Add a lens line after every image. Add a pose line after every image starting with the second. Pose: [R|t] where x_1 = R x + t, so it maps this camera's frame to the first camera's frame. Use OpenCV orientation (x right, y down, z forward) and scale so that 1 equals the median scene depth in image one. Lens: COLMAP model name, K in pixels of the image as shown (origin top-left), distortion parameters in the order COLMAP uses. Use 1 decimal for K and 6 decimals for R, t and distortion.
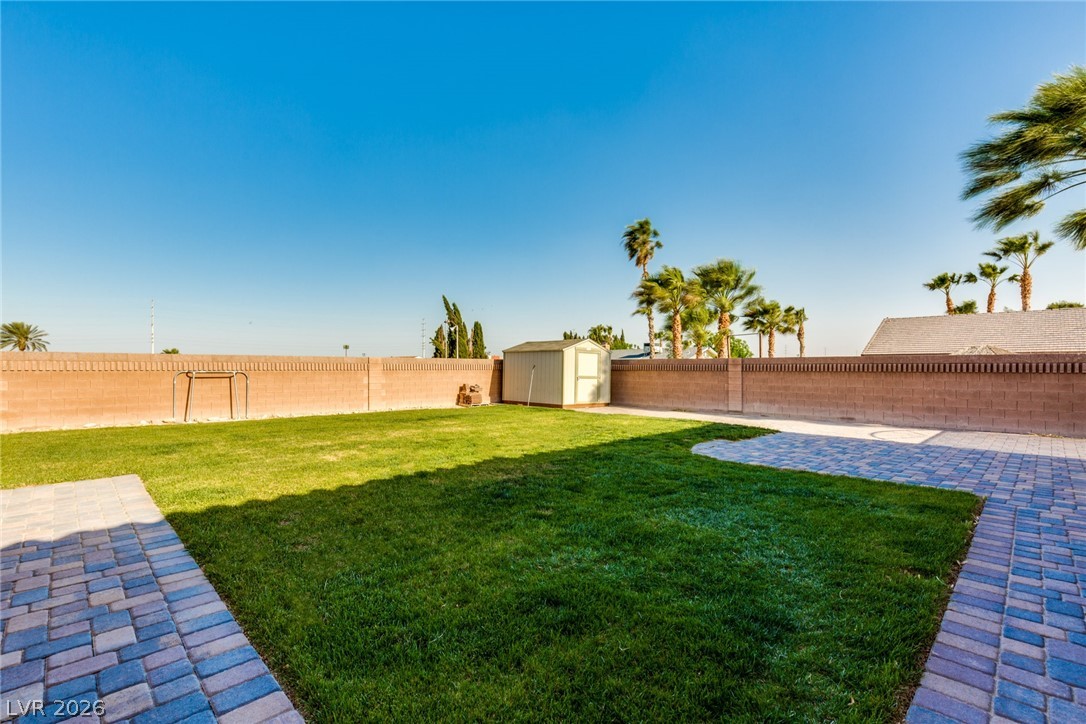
lens RADIAL K [[475.2, 0, 543.0], [0, 475.2, 362.0], [0, 0, 1]] dist [0.000630, 0.000043]
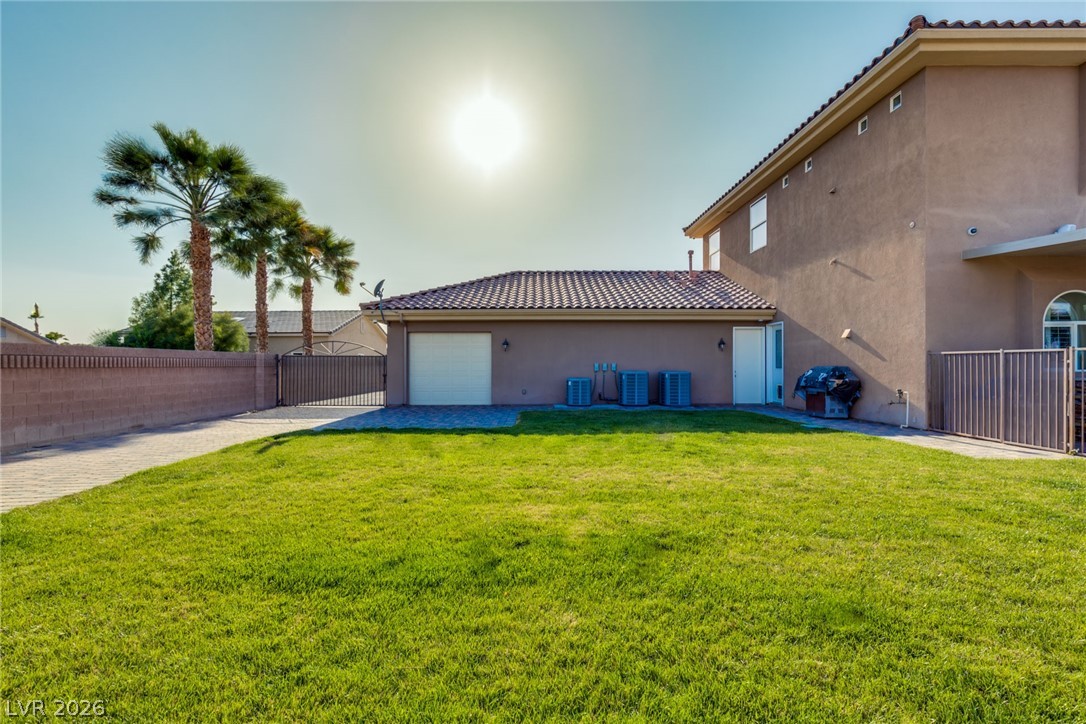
lens RADIAL K [[488.5, 0, 543.0], [0, 488.5, 362.0], [0, 0, 1]] dist [0.001114, 0.000012]
pose [[-0.733303, 0.004430, 0.679888, -0.126658], [-0.006230, 0.999893, -0.013235, 0.005680], [-0.679874, -0.013940, -0.733197, 0.352913]]
